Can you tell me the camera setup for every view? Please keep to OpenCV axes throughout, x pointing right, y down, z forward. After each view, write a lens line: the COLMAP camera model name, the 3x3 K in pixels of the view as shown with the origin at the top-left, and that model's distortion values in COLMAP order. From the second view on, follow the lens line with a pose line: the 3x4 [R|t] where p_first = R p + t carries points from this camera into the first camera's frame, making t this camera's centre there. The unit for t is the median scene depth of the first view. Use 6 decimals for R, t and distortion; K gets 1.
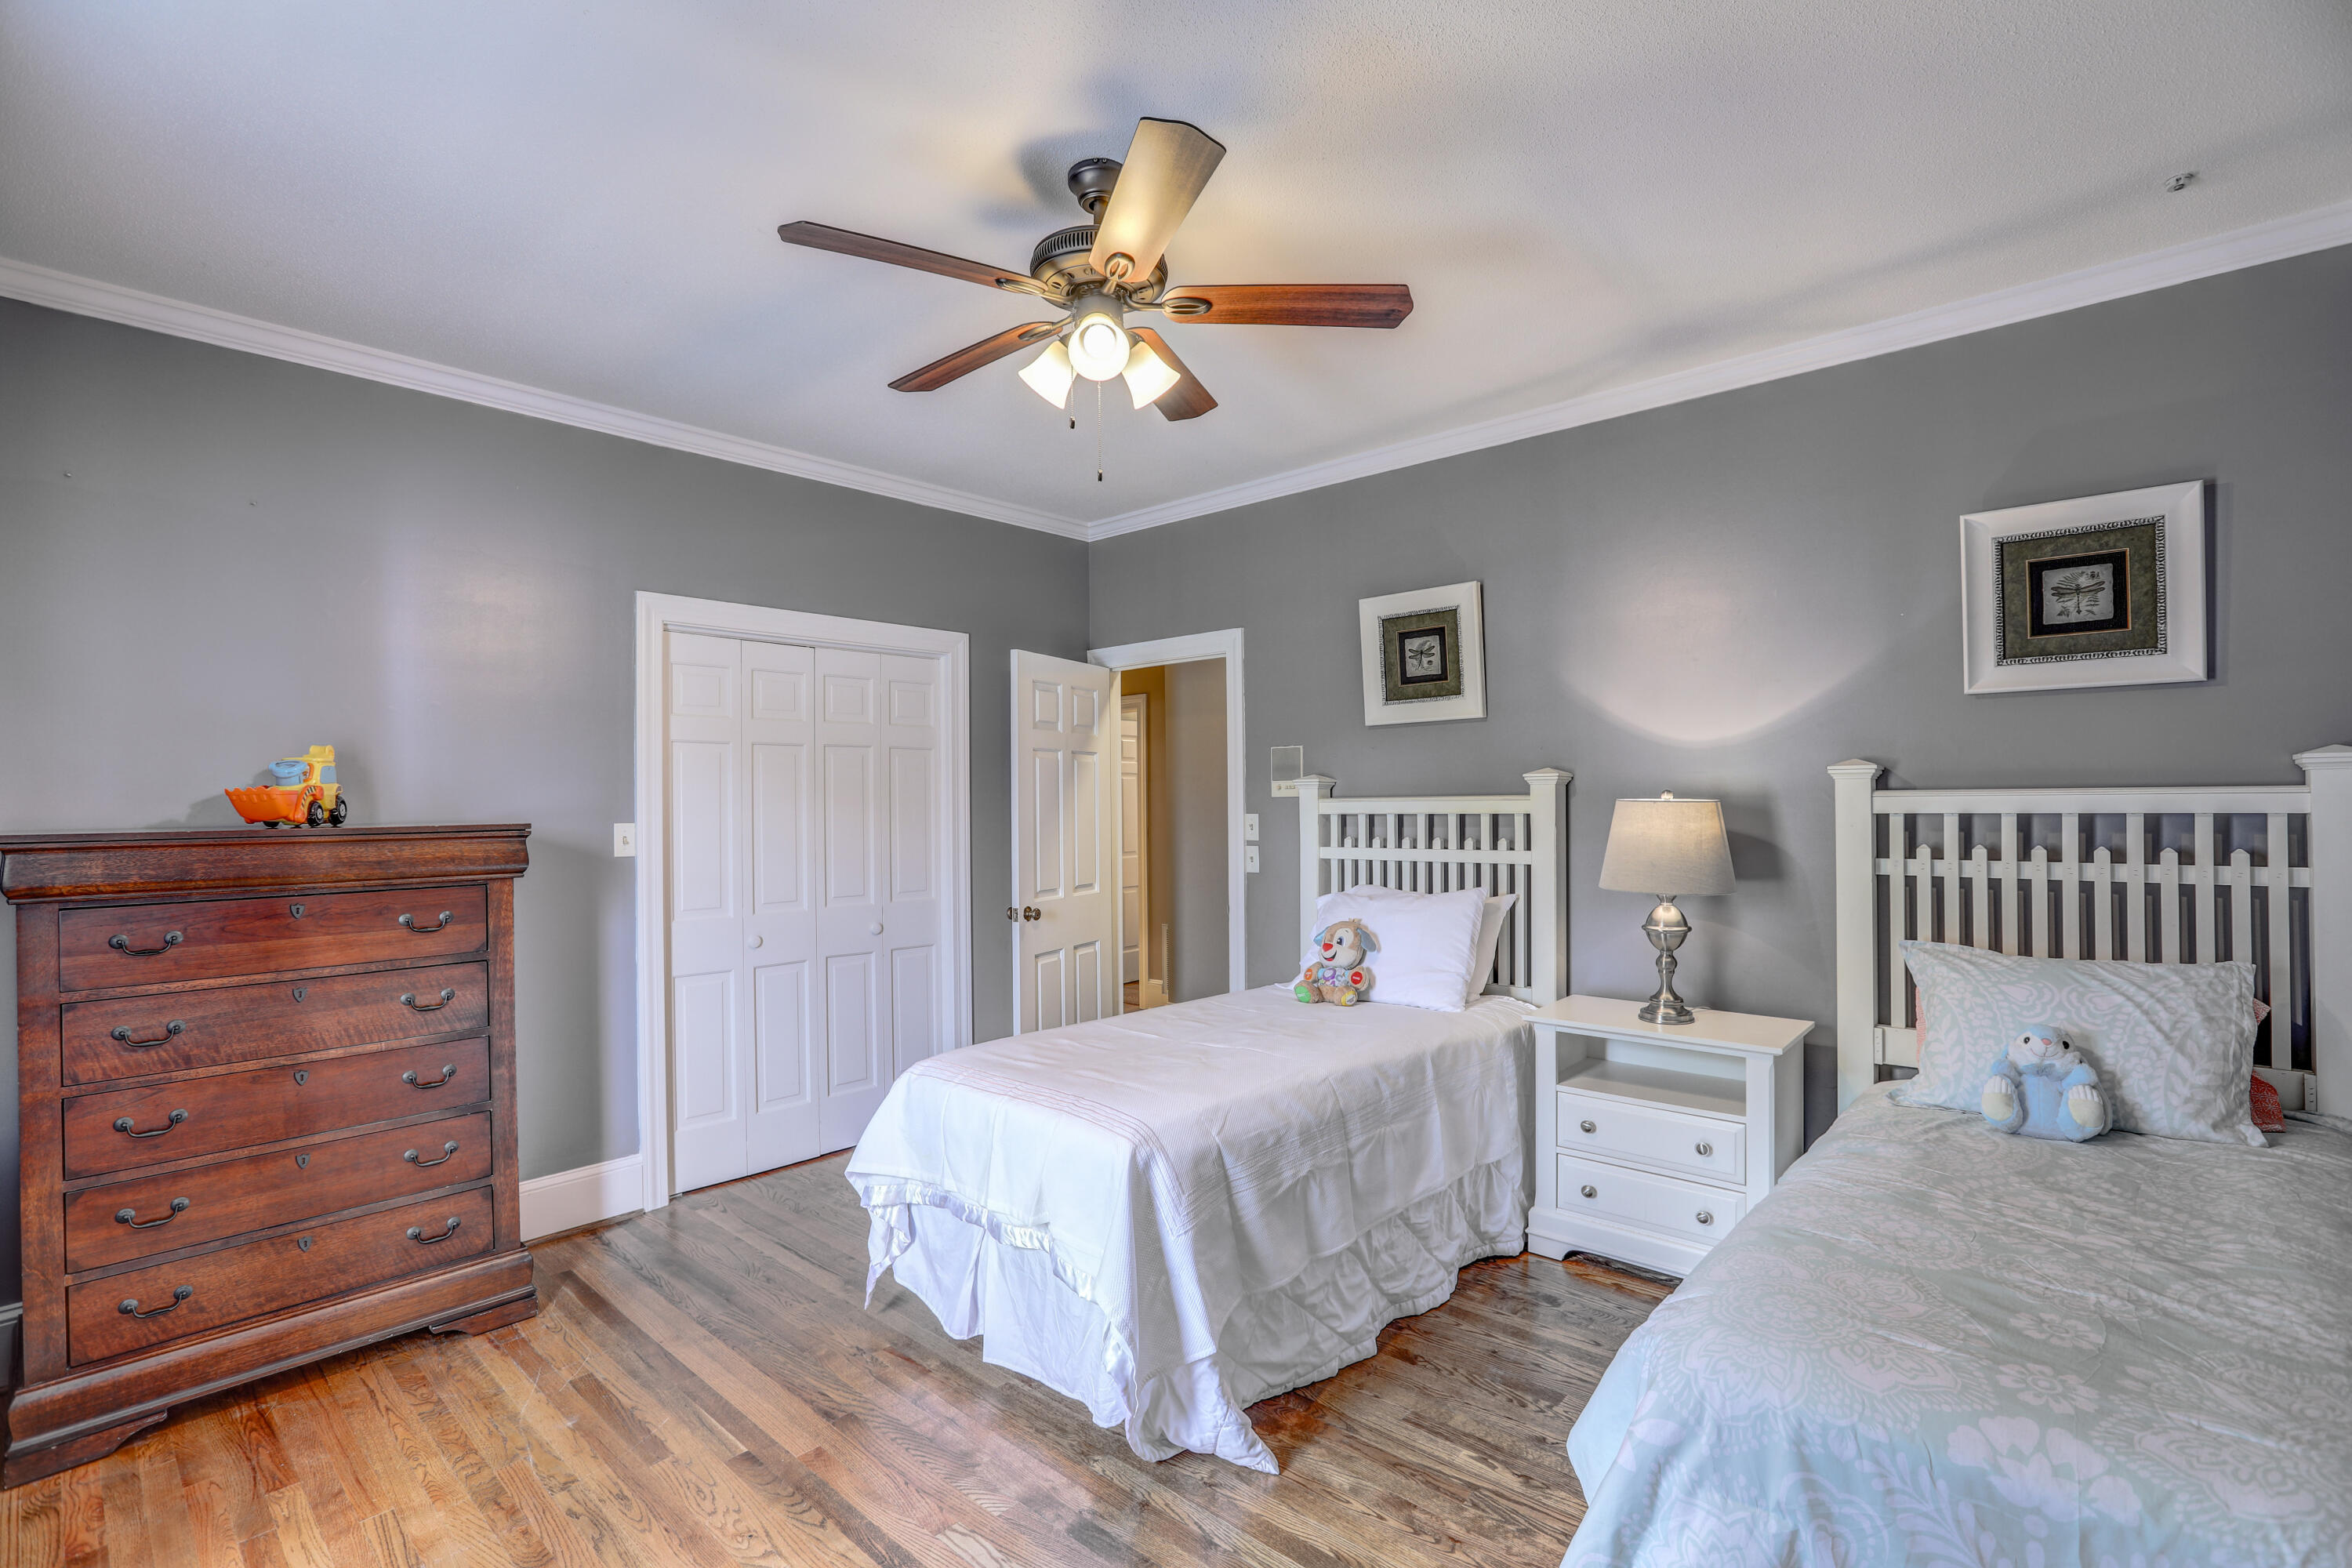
lens RADIAL K [[1077.6, 0, 1184.9], [0, 1077.6, 797.4], [0, 0, 1]] dist [-0.067273, 0.027881]
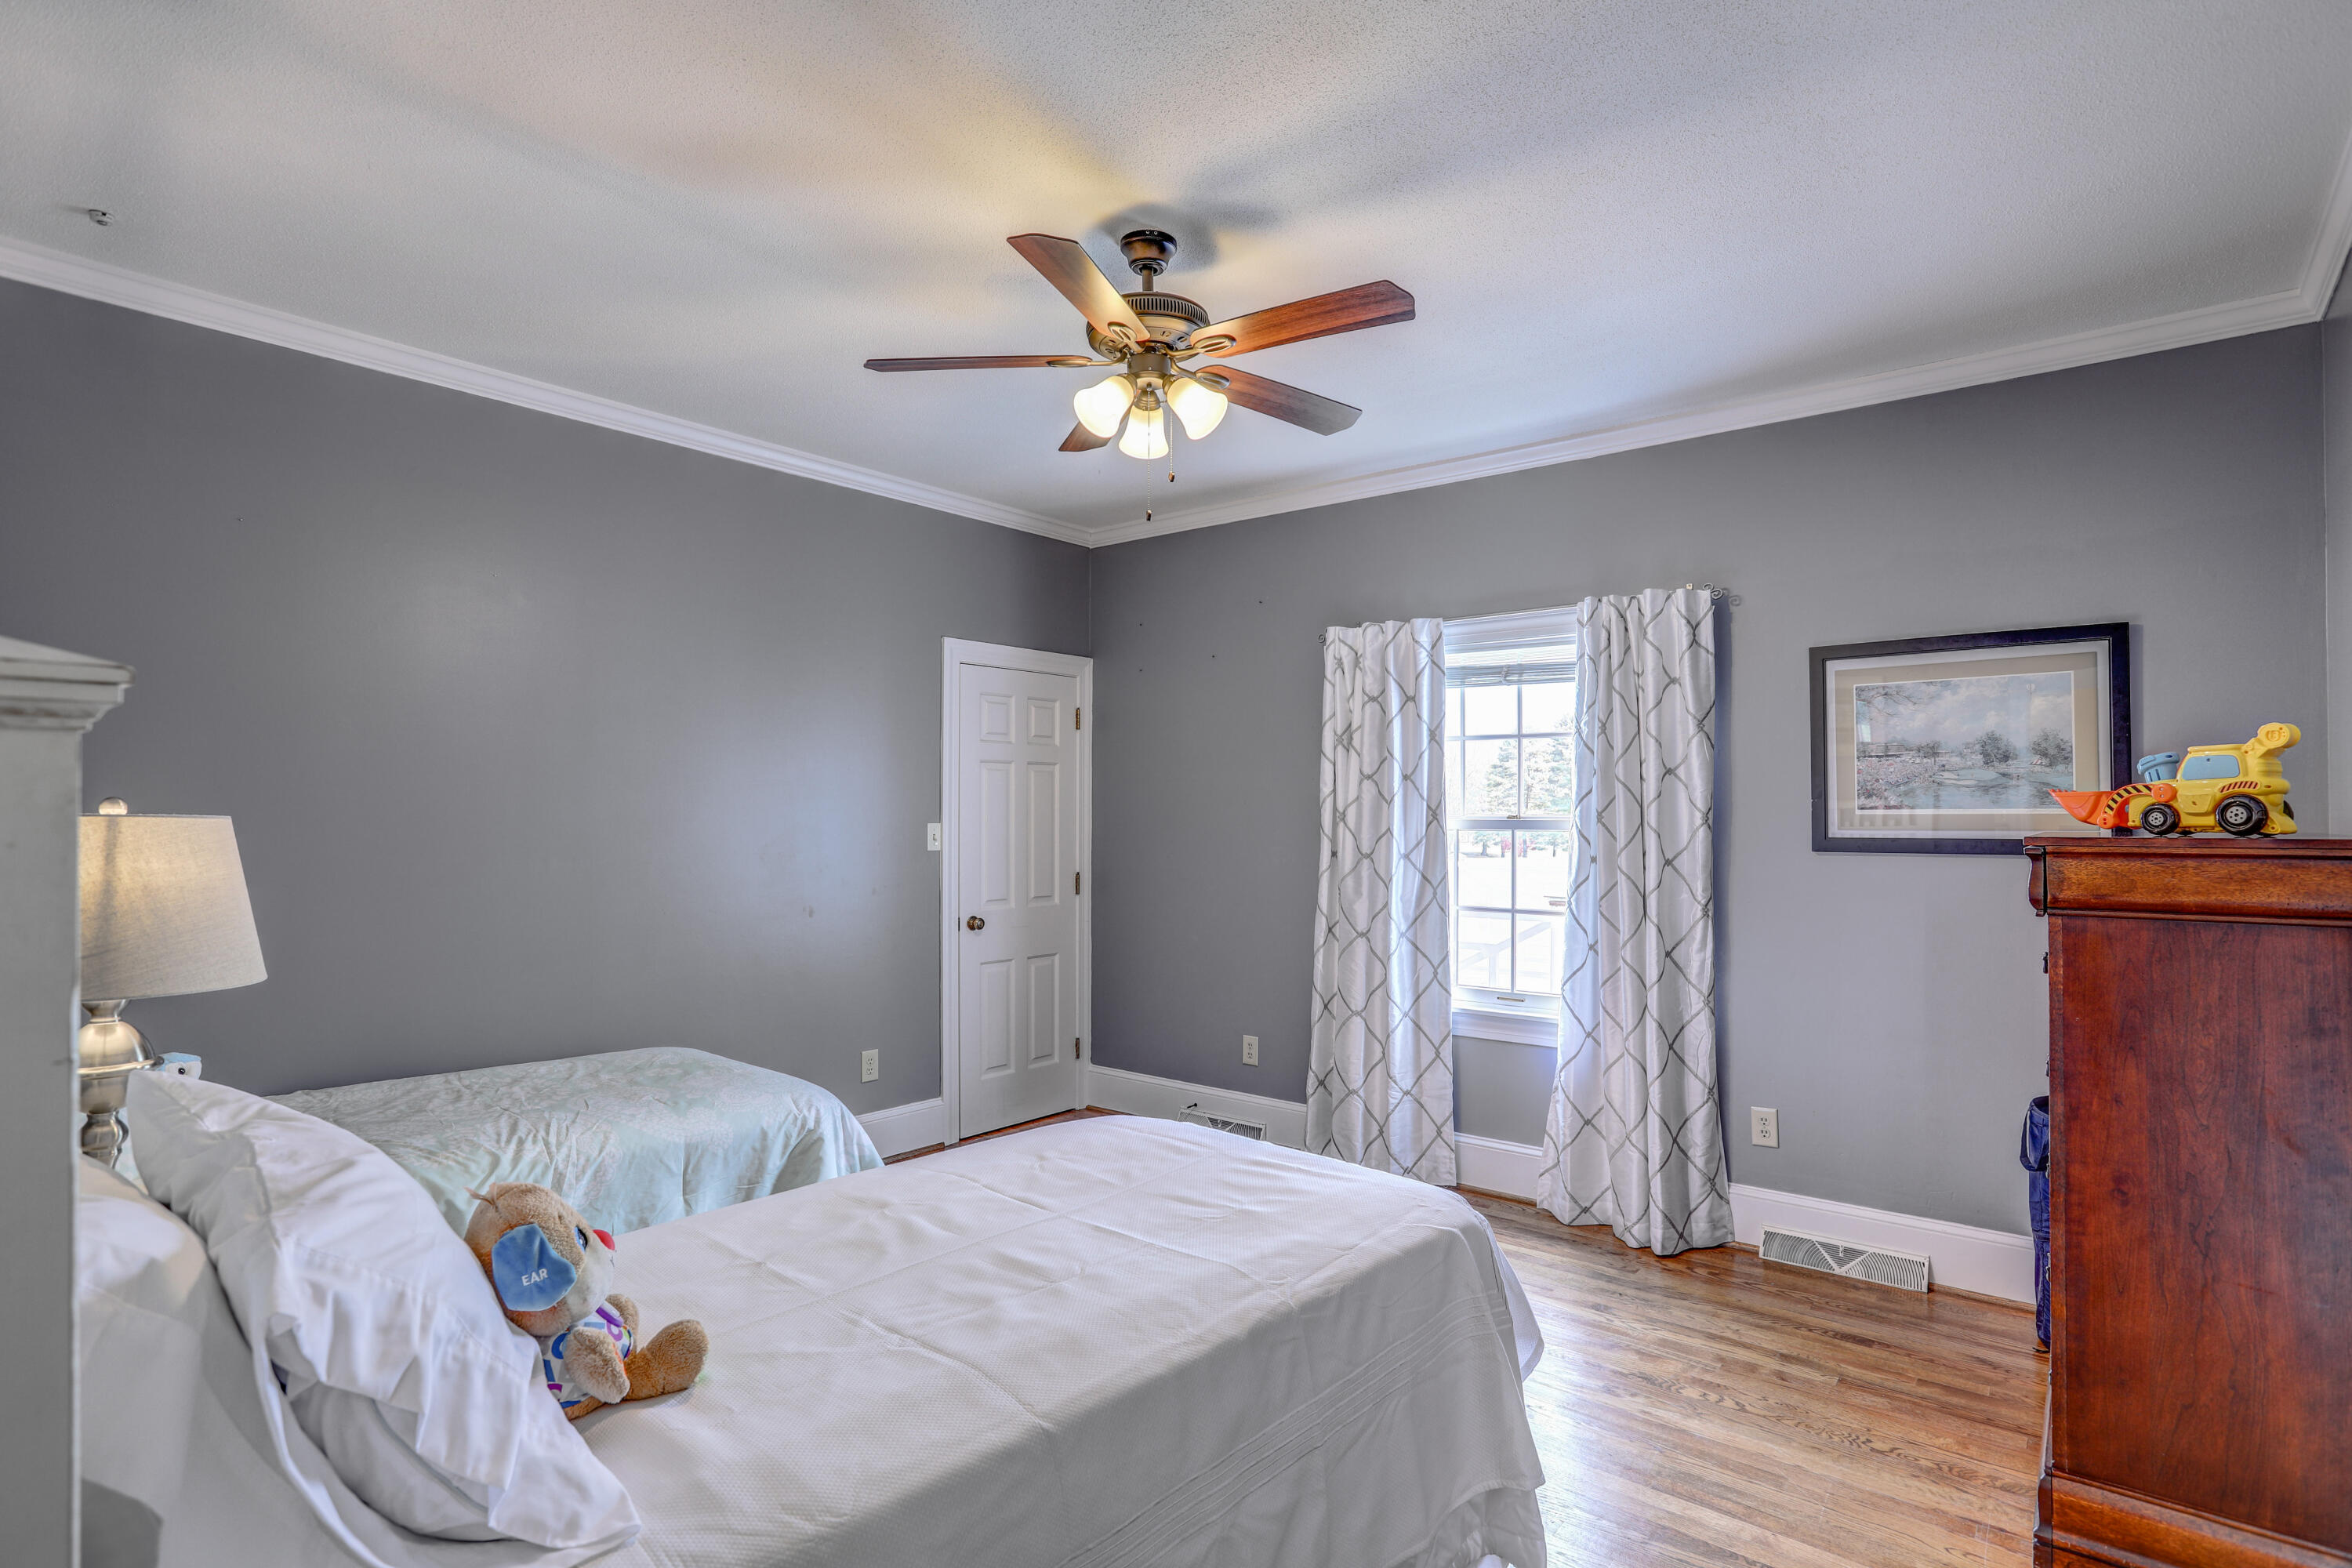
lens RADIAL K [[1184.5, 0, 1176.0], [0, 1184.5, 784.0], [0, 0, 1]] dist [-0.098357, -0.000113]
pose [[-0.998468, 0.006285, -0.054974, -0.030693], [0.008121, 0.999414, -0.033254, 0.009087], [0.054733, -0.033649, -0.997934, 1.727508]]
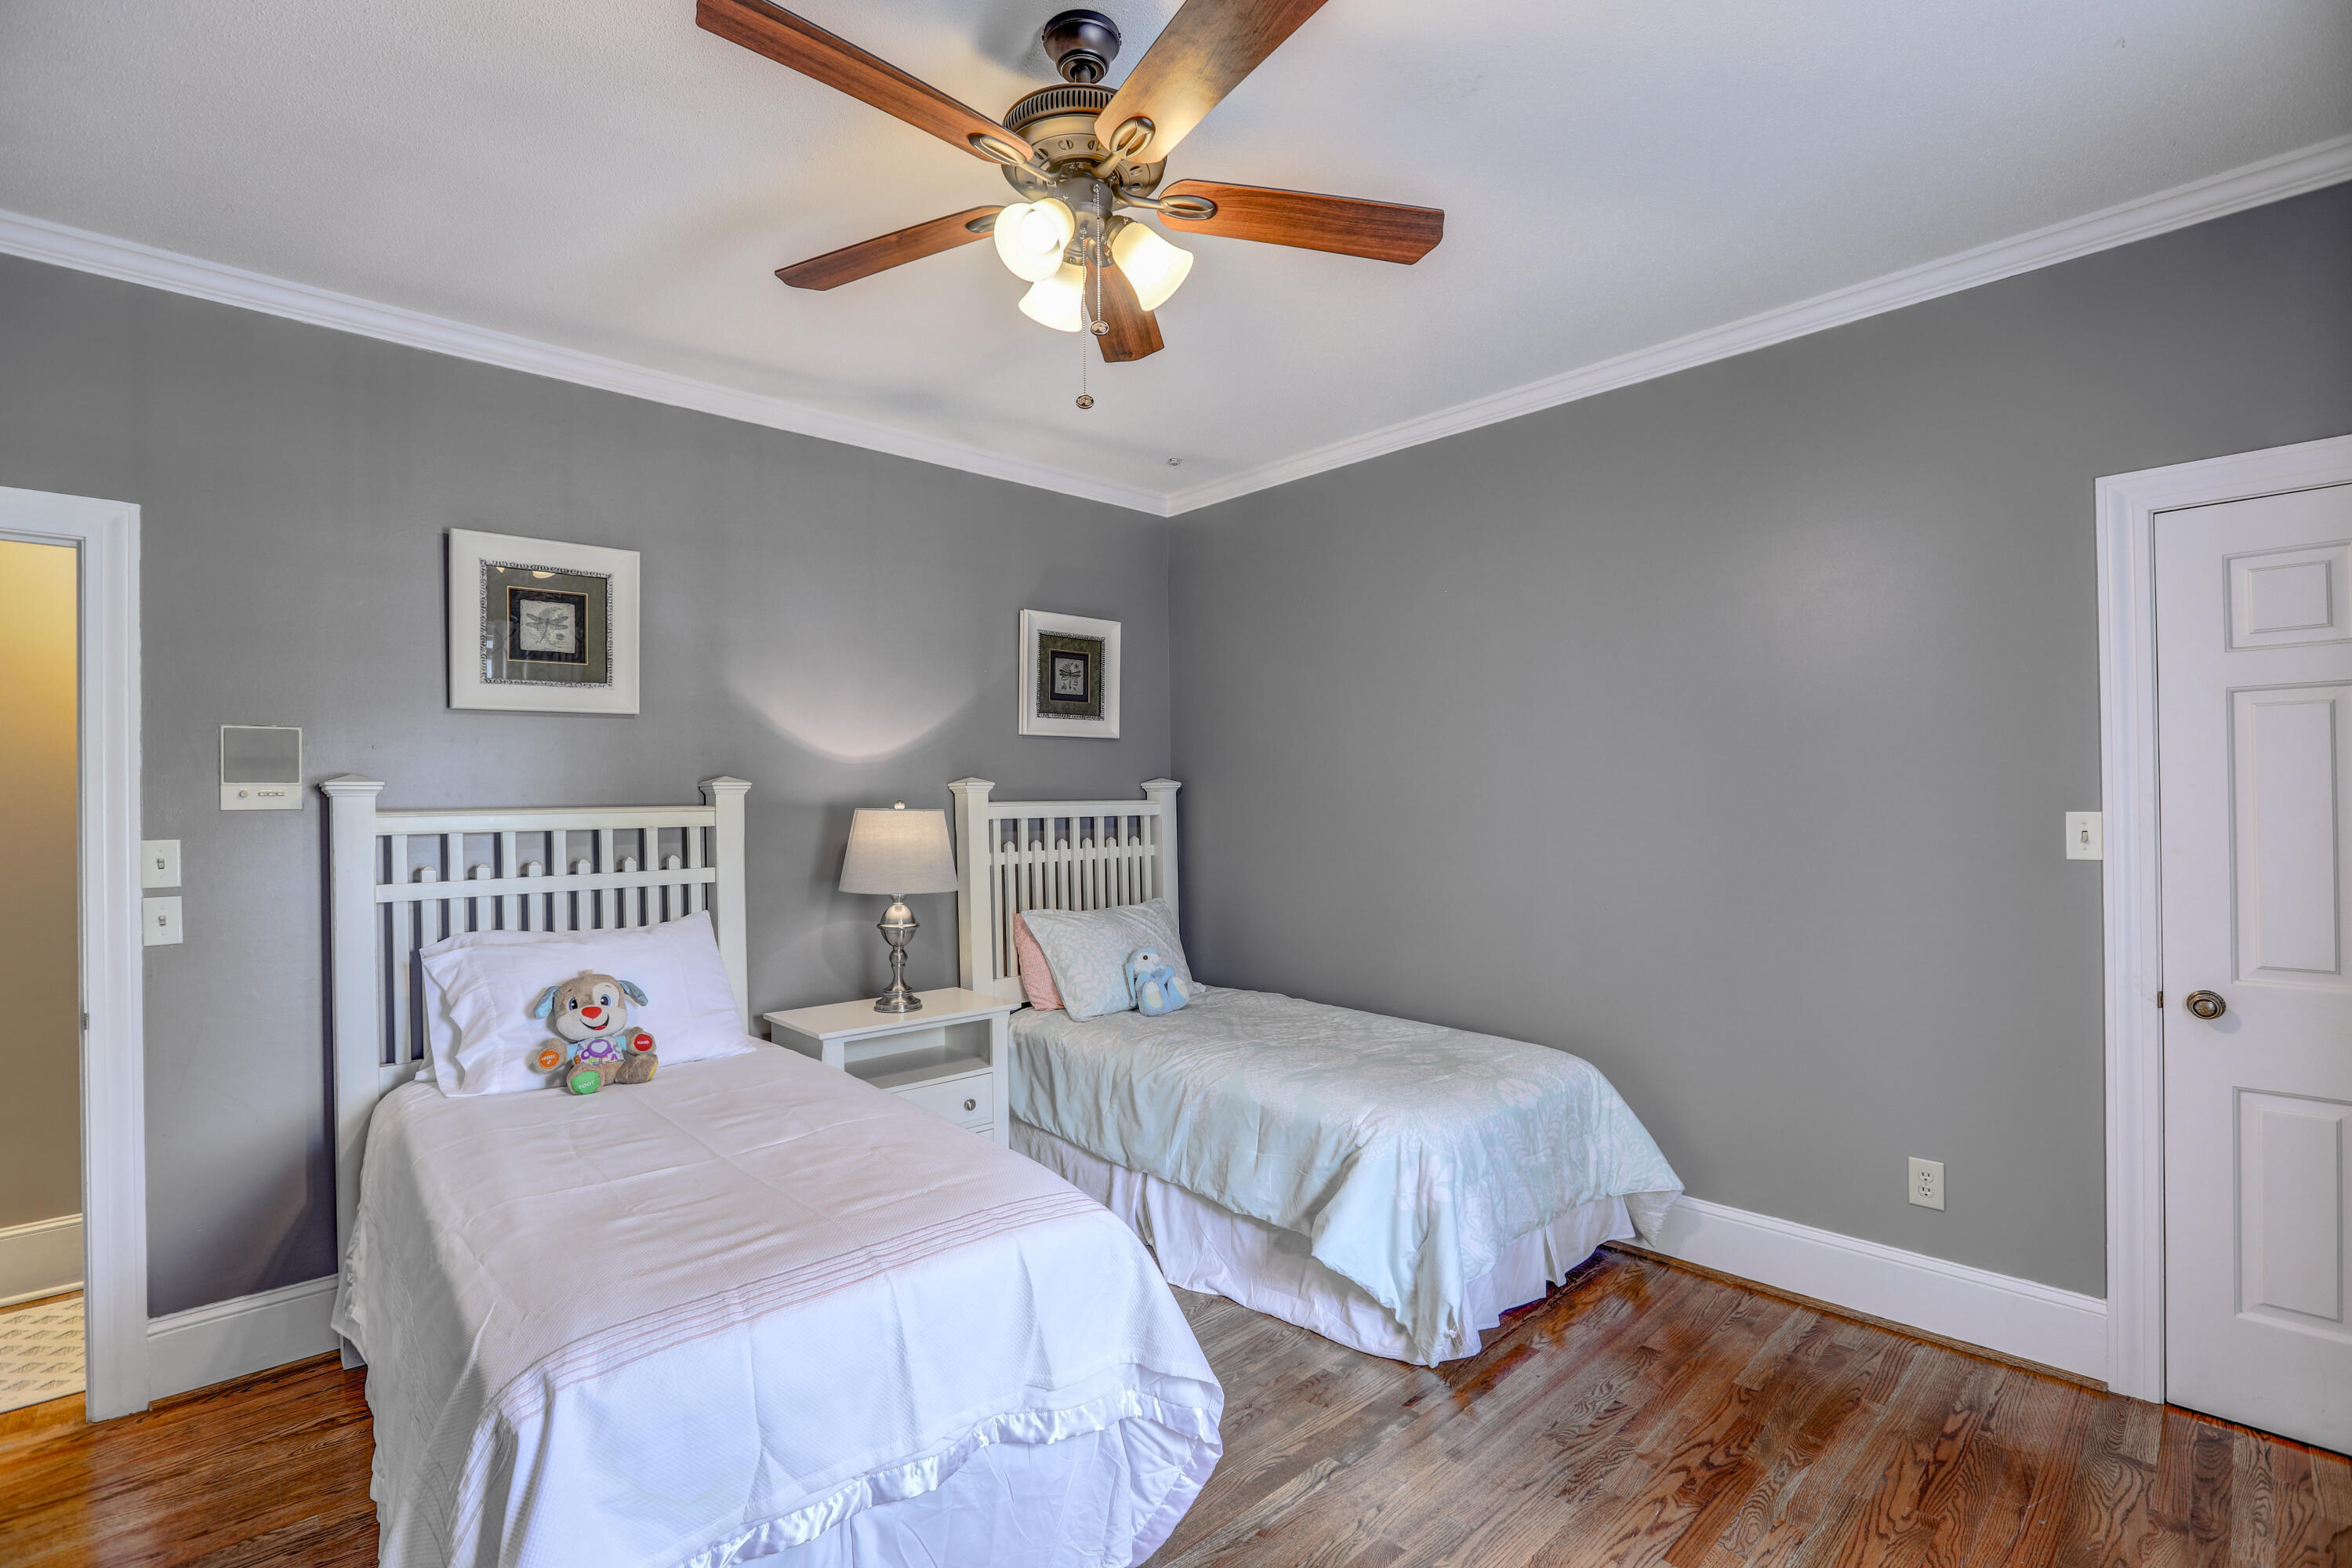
lens RADIAL K [[1077.6, 0, 1184.9], [0, 1077.6, 797.4], [0, 0, 1]] dist [-0.067273, 0.027881]
pose [[0.070343, 0.005990, 0.997505, -0.696186], [0.003286, 0.999975, -0.006237, -0.003202], [-0.997517, 0.003717, 0.070321, 0.673351]]
